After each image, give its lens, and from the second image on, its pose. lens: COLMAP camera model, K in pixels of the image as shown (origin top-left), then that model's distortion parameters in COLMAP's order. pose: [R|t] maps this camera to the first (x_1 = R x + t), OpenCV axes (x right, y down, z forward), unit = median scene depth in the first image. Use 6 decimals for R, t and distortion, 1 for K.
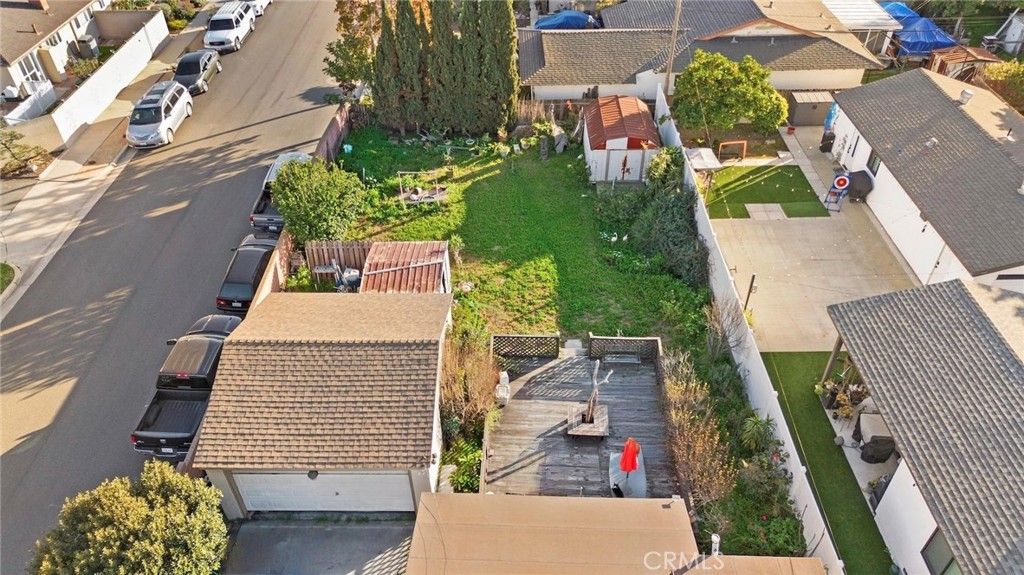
lens RADIAL K [[722.3, 0, 514.5], [0, 722.3, 292.8], [0, 0, 1]] dist [0.078298, -0.085589]
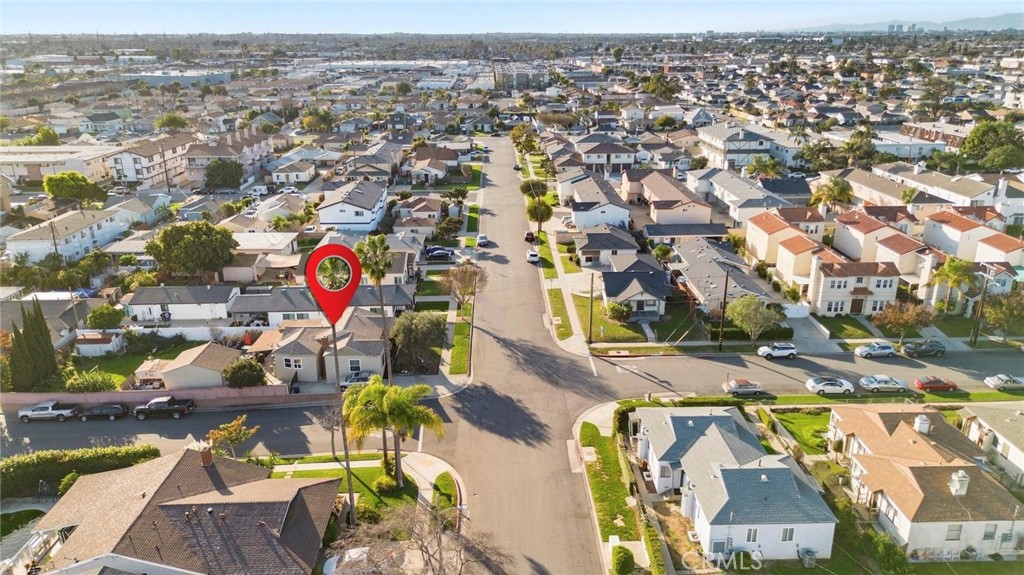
lens RADIAL K [[722.3, 0, 514.5], [0, 722.3, 292.8], [0, 0, 1]] dist [0.078298, -0.085589]
pose [[-0.026765, -0.323633, 0.945804, -2.374544], [0.648363, 0.714521, 0.262841, -0.064181], [-0.760860, 0.620260, 0.190708, -0.784775]]
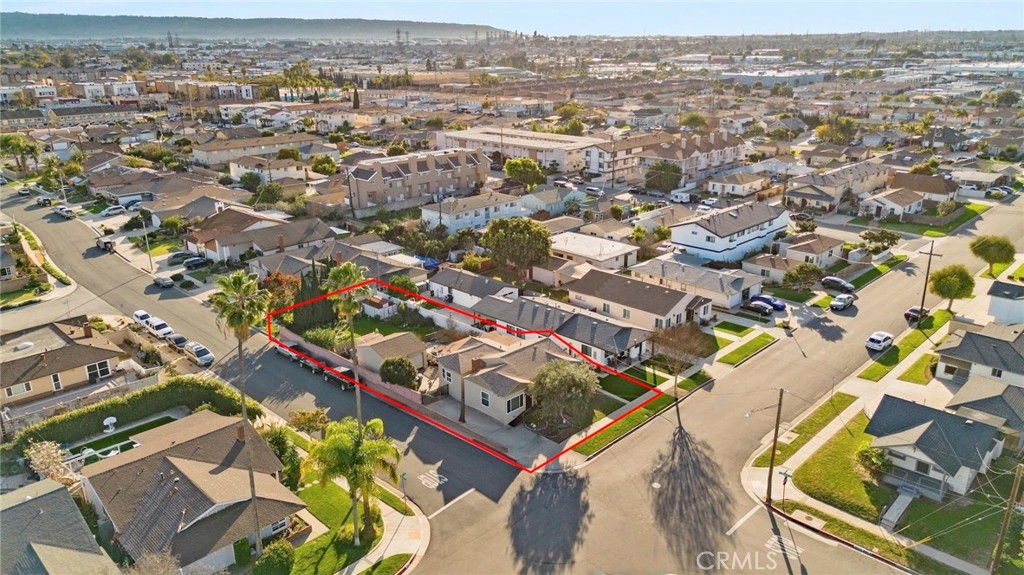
lens RADIAL K [[722.3, 0, 514.5], [0, 722.3, 292.8], [0, 0, 1]] dist [0.078298, -0.085589]
pose [[0.704570, -0.229317, 0.671561, -1.501110], [0.458530, 0.869379, -0.184203, 0.563469], [-0.541600, 0.437715, 0.717687, -1.539903]]
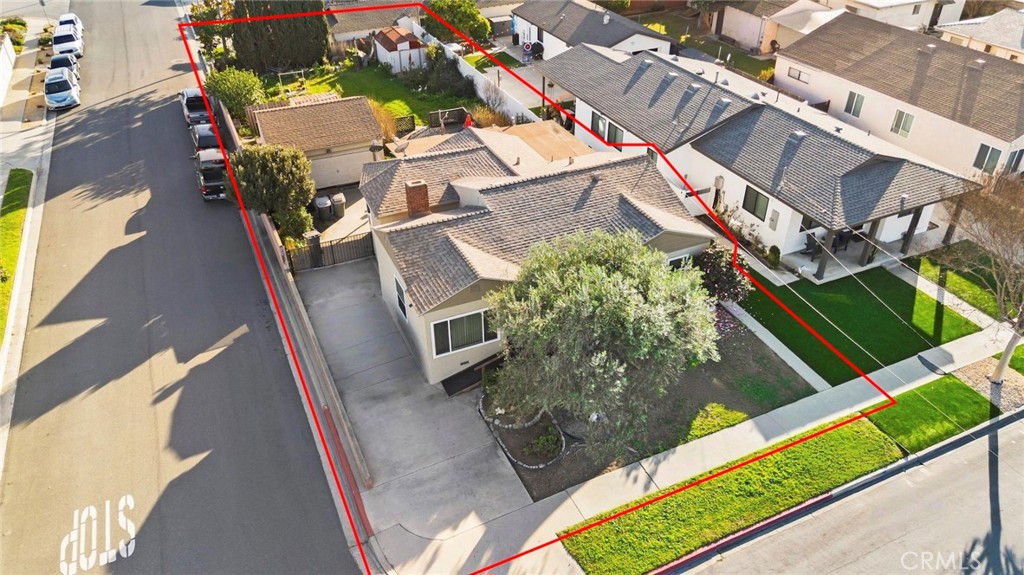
lens RADIAL K [[722.3, 0, 514.5], [0, 722.3, 292.8], [0, 0, 1]] dist [0.078298, -0.085589]
pose [[0.909588, -0.235931, 0.342033, -0.317204], [0.267078, 0.962563, -0.046289, 0.462327], [-0.318307, 0.133453, 0.938547, -0.559328]]
